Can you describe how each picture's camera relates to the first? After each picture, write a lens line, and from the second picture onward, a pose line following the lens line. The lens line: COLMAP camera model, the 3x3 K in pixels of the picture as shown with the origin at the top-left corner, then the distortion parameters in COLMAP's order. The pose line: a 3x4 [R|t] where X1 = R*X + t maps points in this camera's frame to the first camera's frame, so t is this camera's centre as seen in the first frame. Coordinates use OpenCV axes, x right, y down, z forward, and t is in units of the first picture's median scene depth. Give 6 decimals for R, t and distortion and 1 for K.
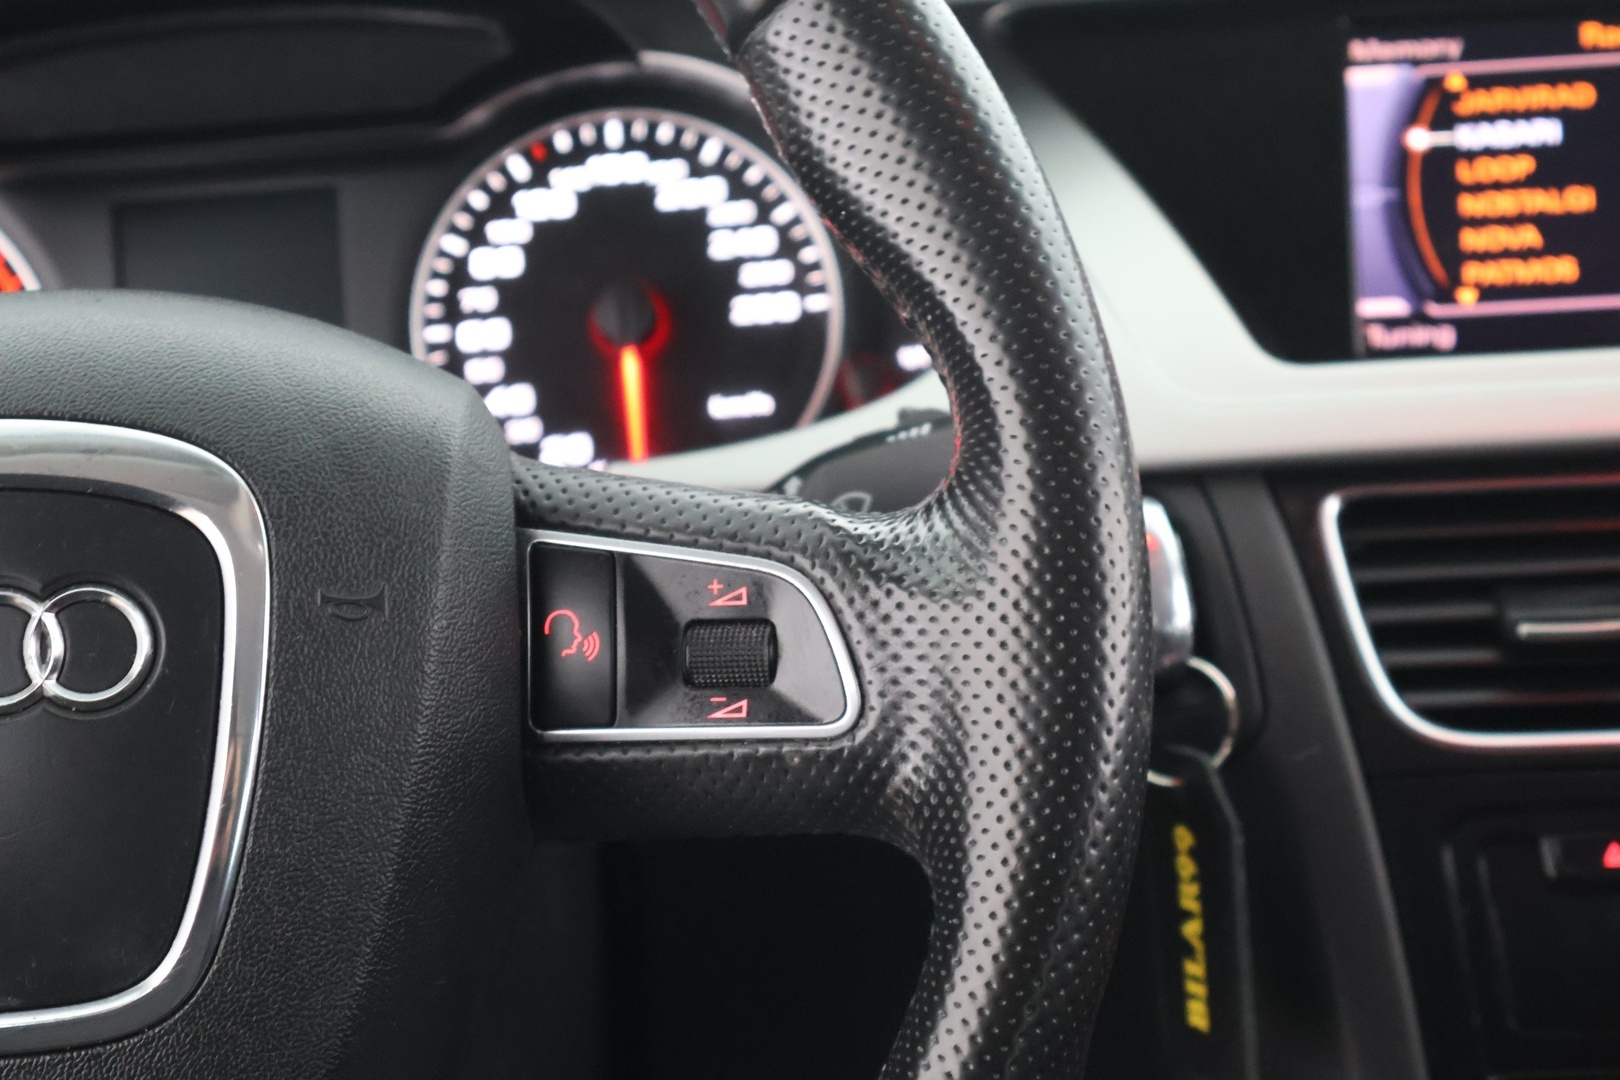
lens RADIAL K [[3277.2, 0, 810.8], [0, 3277.2, 509.7], [0, 0, 1]] dist [0.024557, 0.235564]
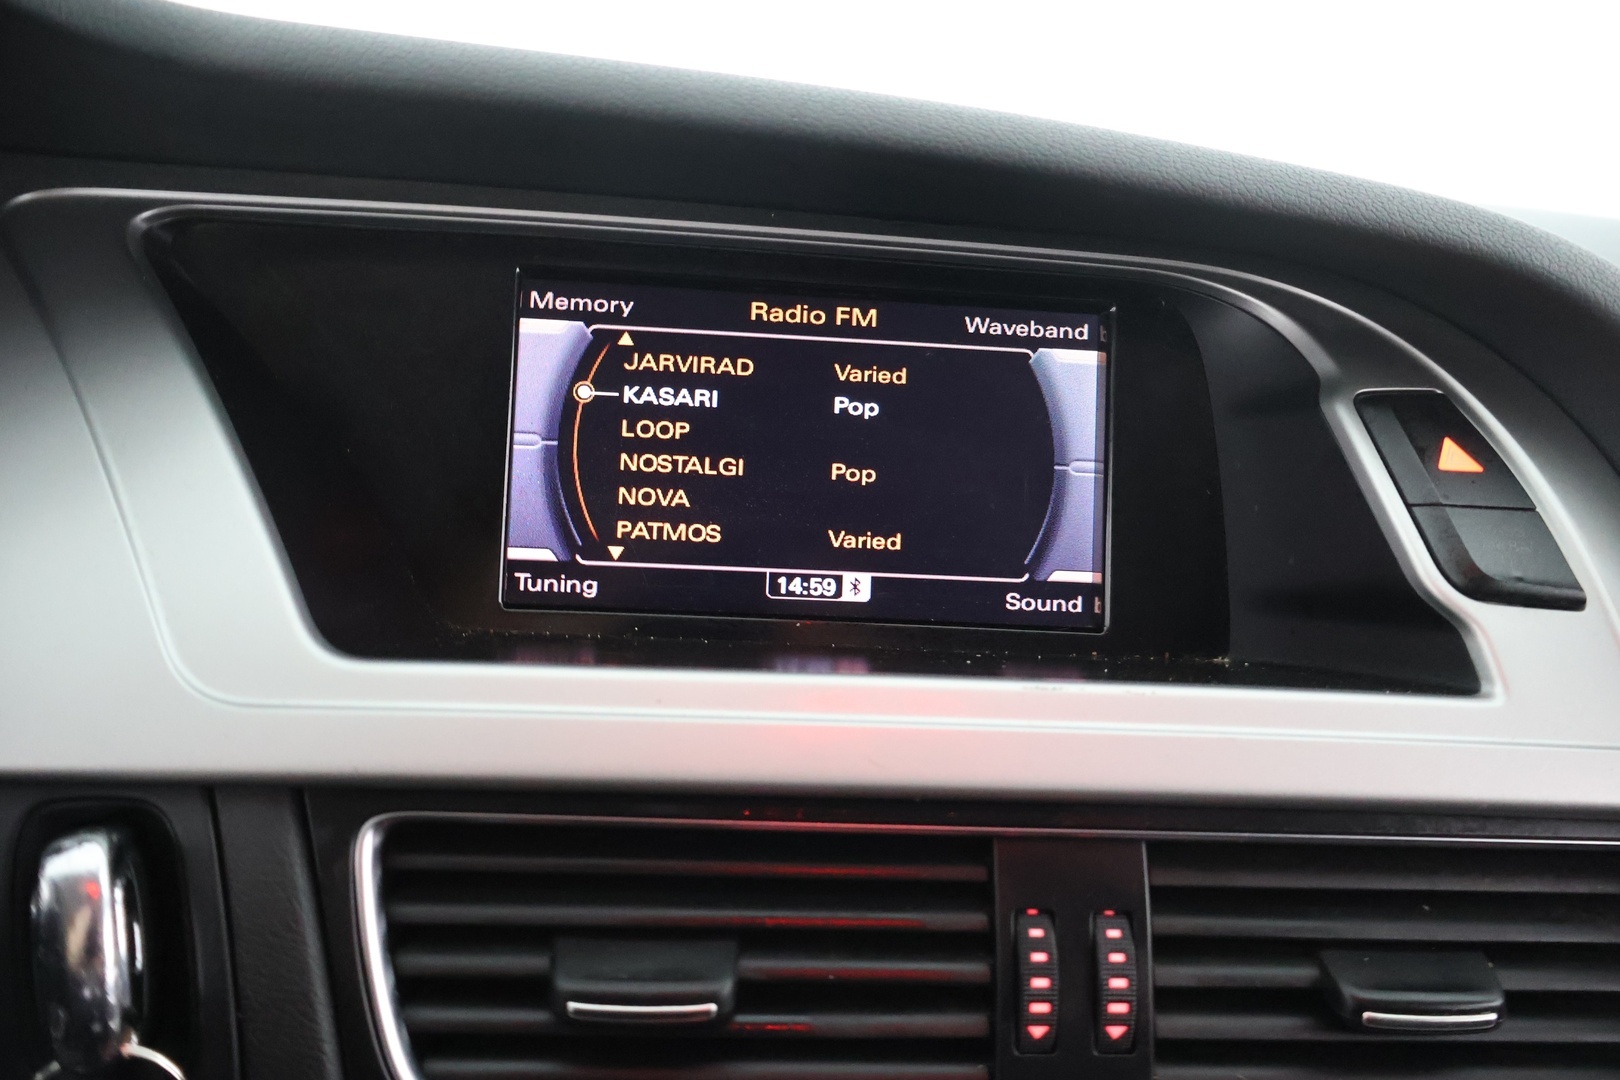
lens RADIAL K [[1371.8, 0, 810.0], [0, 1371.8, 540.0], [0, 0, 1]] dist [-0.012729, -0.001070]
pose [[0.976669, 0.084655, 0.197363, 0.173387], [-0.092679, 0.995189, 0.031760, -0.087066], [-0.193725, -0.049310, 0.979816, 0.564848]]
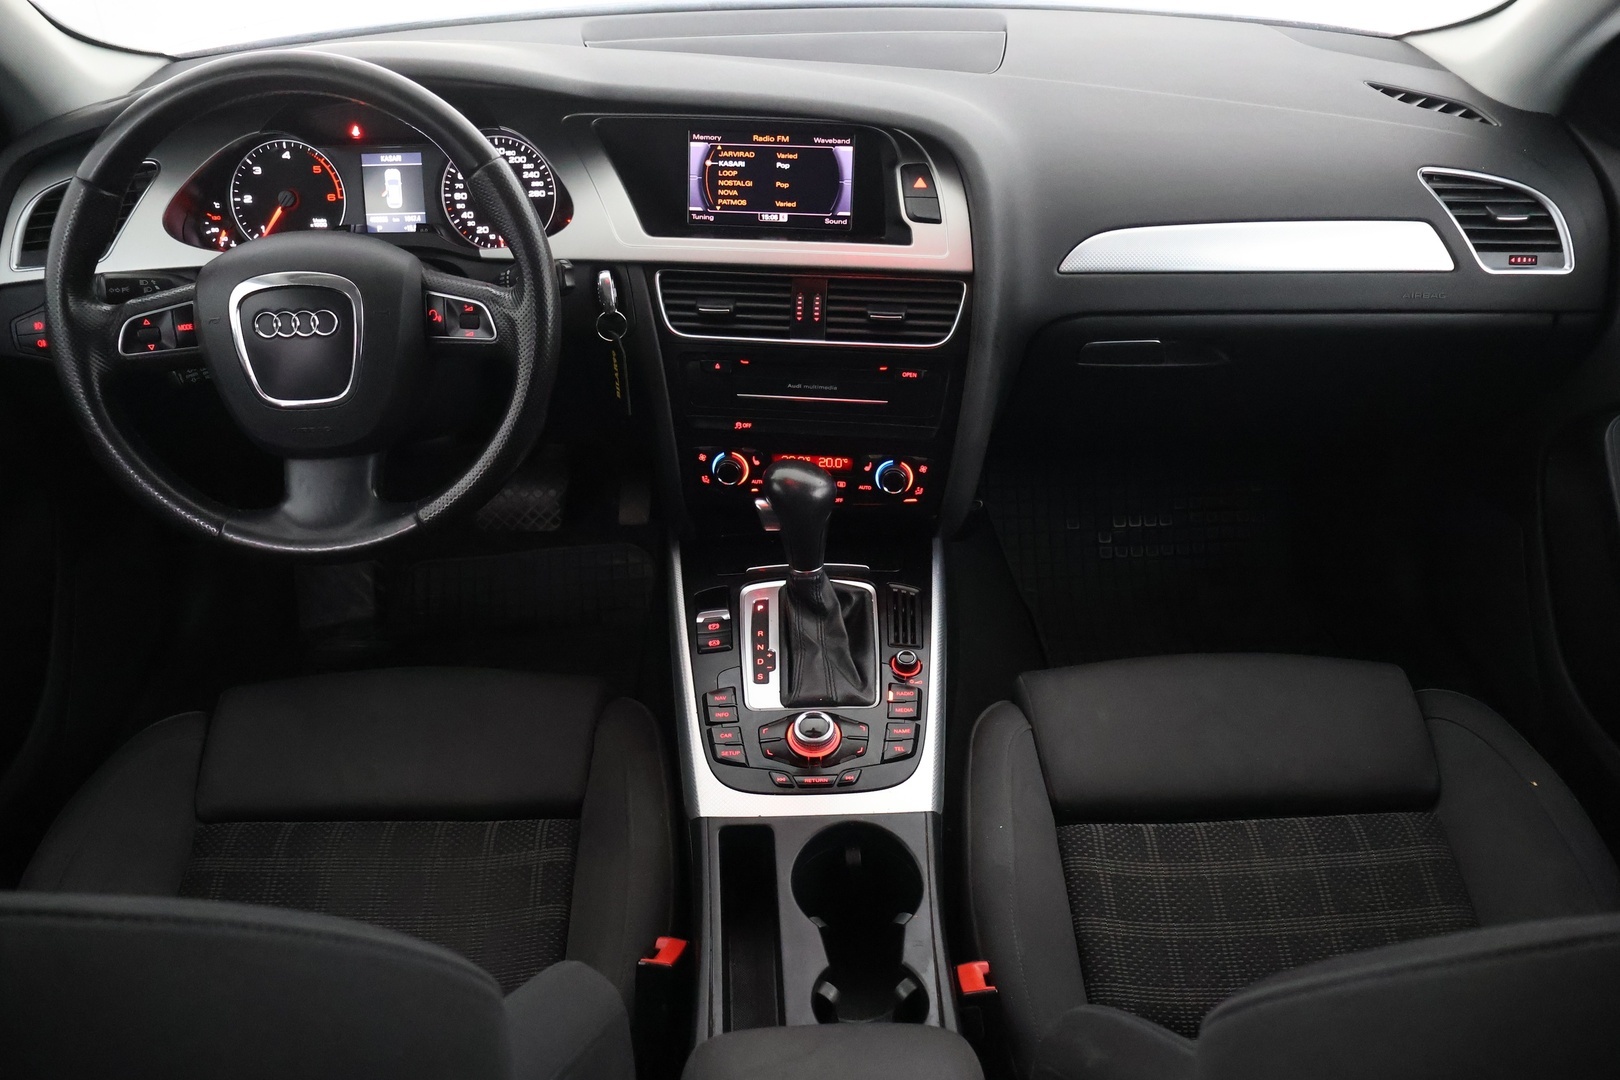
lens RADIAL K [[1388.5, 0, 810.0], [0, 1388.5, 540.0], [0, 0, 1]] dist [-0.007479, 0.013848]
pose [[0.997720, 0.062331, 0.025875, 0.286321], [-0.067382, 0.941557, 0.330044, -0.237972], [-0.003790, -0.331035, 0.943611, -0.632289]]
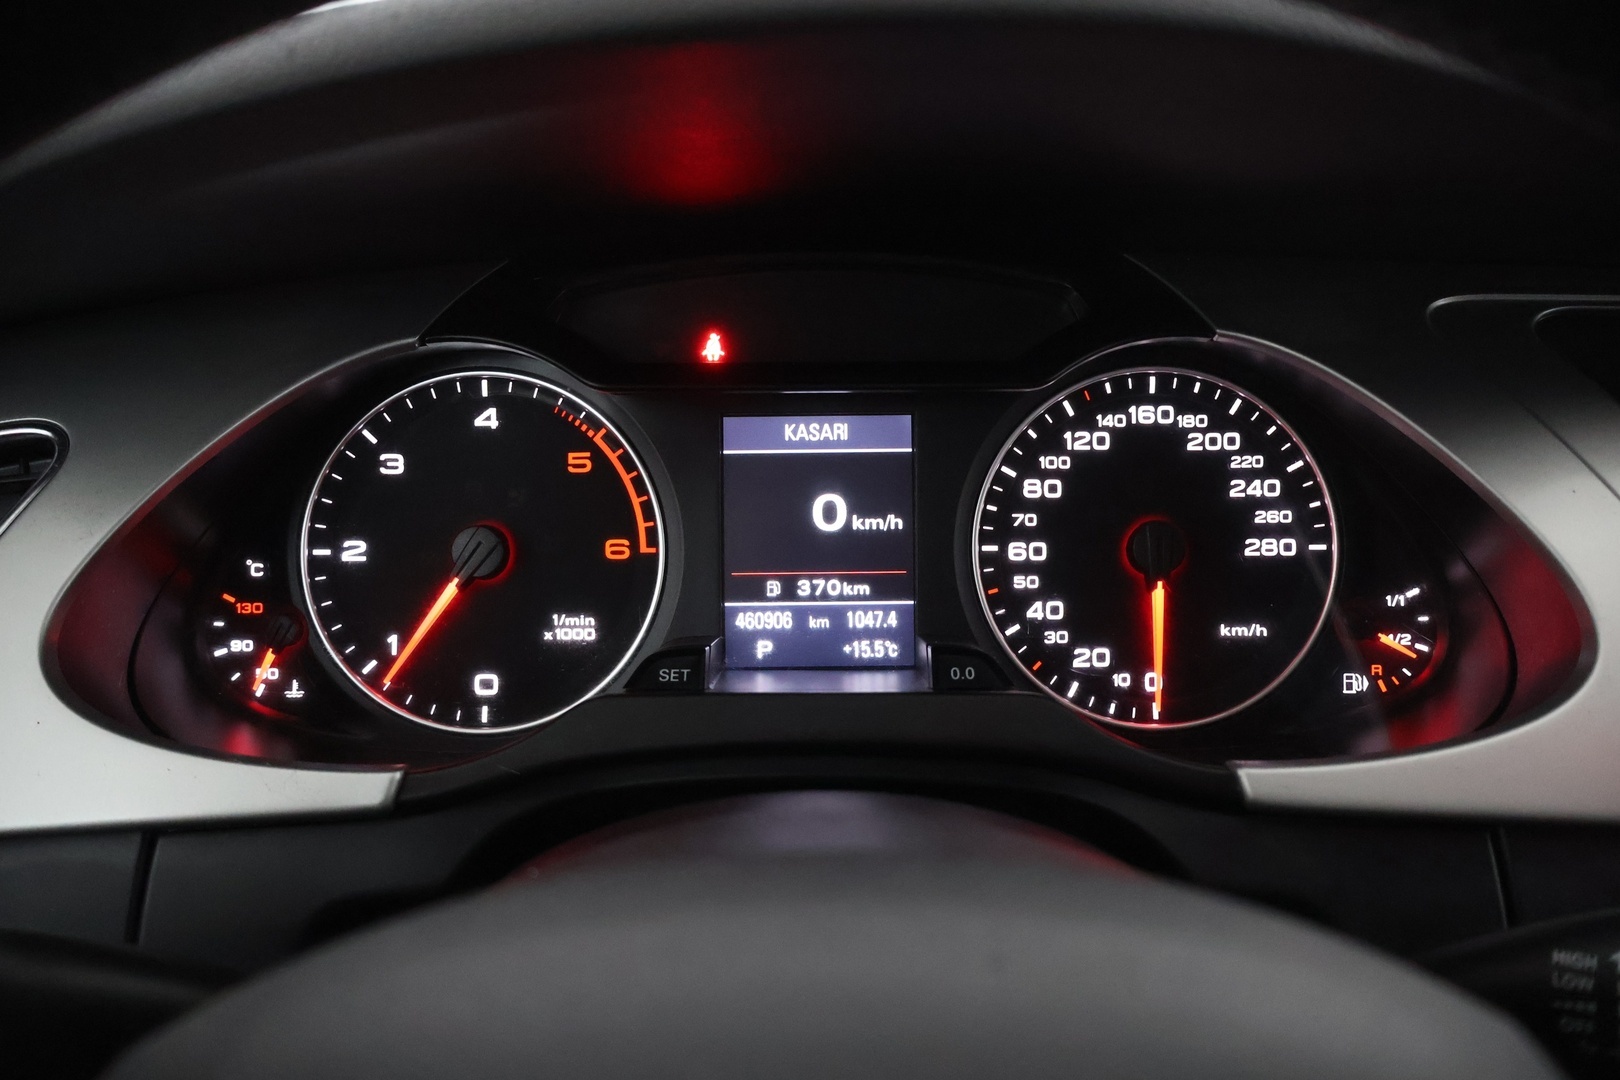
lens RADIAL K [[1371.8, 0, 810.0], [0, 1371.8, 540.0], [0, 0, 1]] dist [-0.012729, -0.001070]
pose [[0.996653, 0.080812, -0.012346, -0.175652], [-0.078603, 0.988797, 0.126894, -0.115901], [0.022462, -0.125499, 0.991839, 0.527294]]
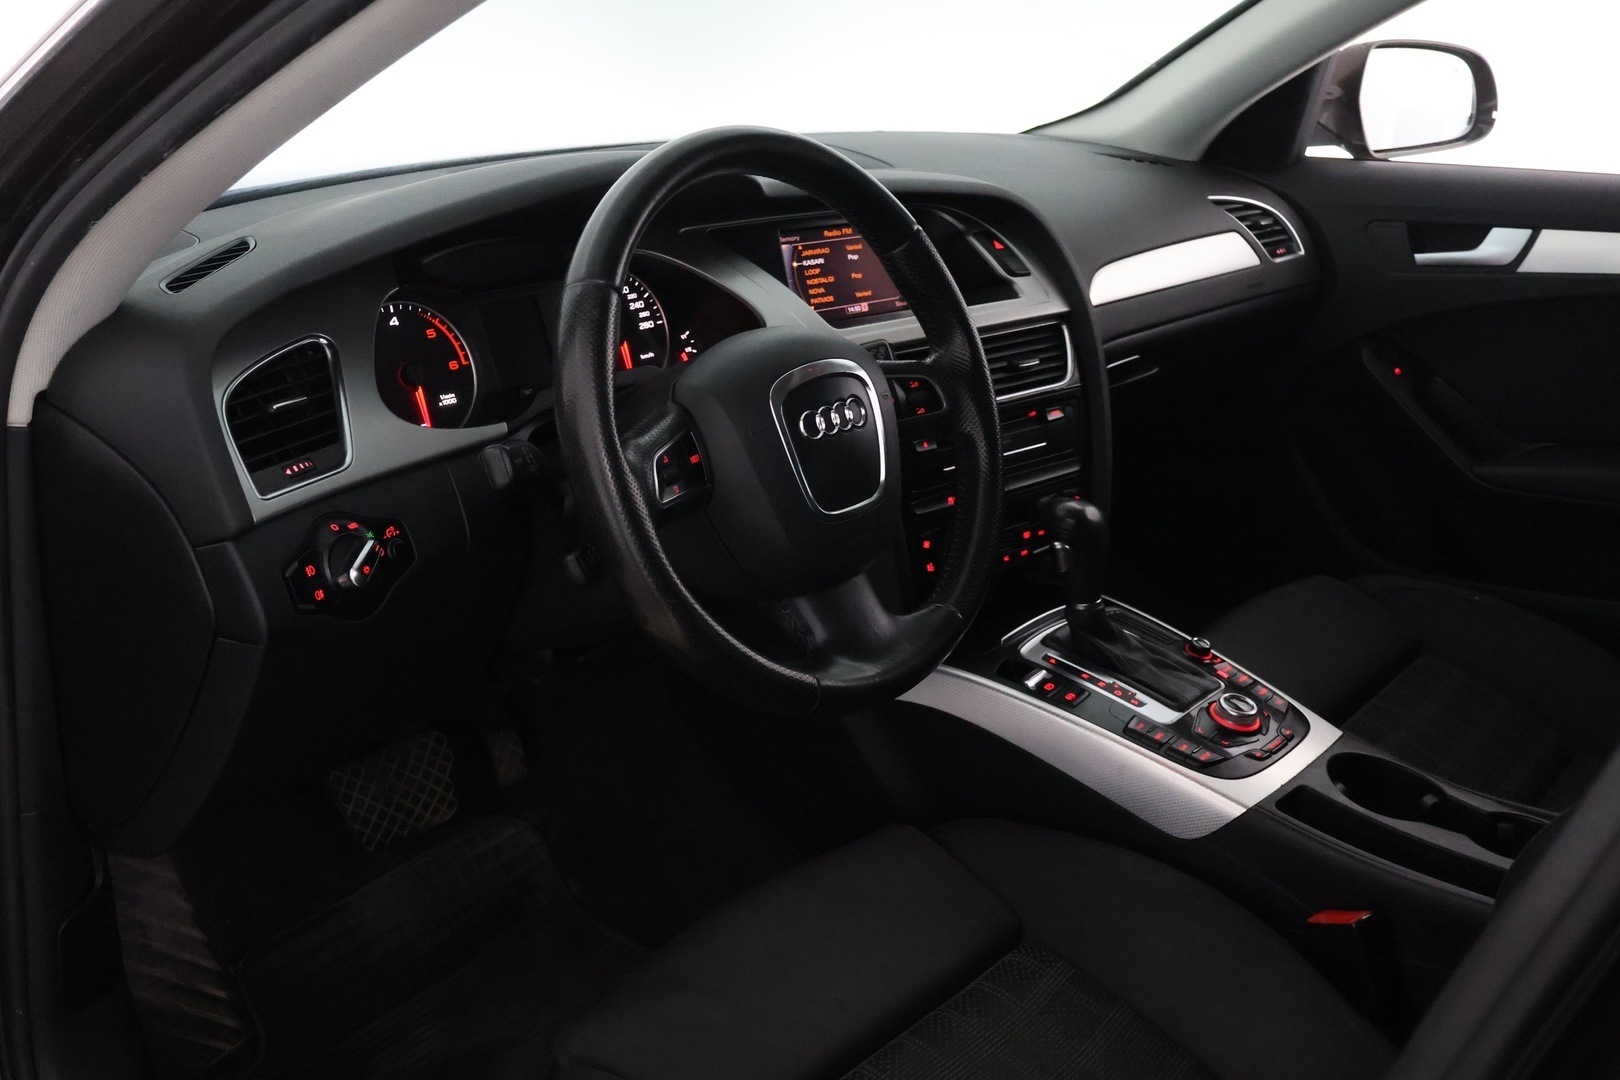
lens RADIAL K [[1605.1, 0, 810.0], [0, 1605.1, 540.0], [0, 0, 1]] dist [-0.006667, 0.000889]
pose [[0.682205, -0.165761, 0.712123, -1.096270], [0.104383, 0.986066, 0.129530, -0.041637], [-0.723671, -0.014032, 0.690002, -0.219664]]
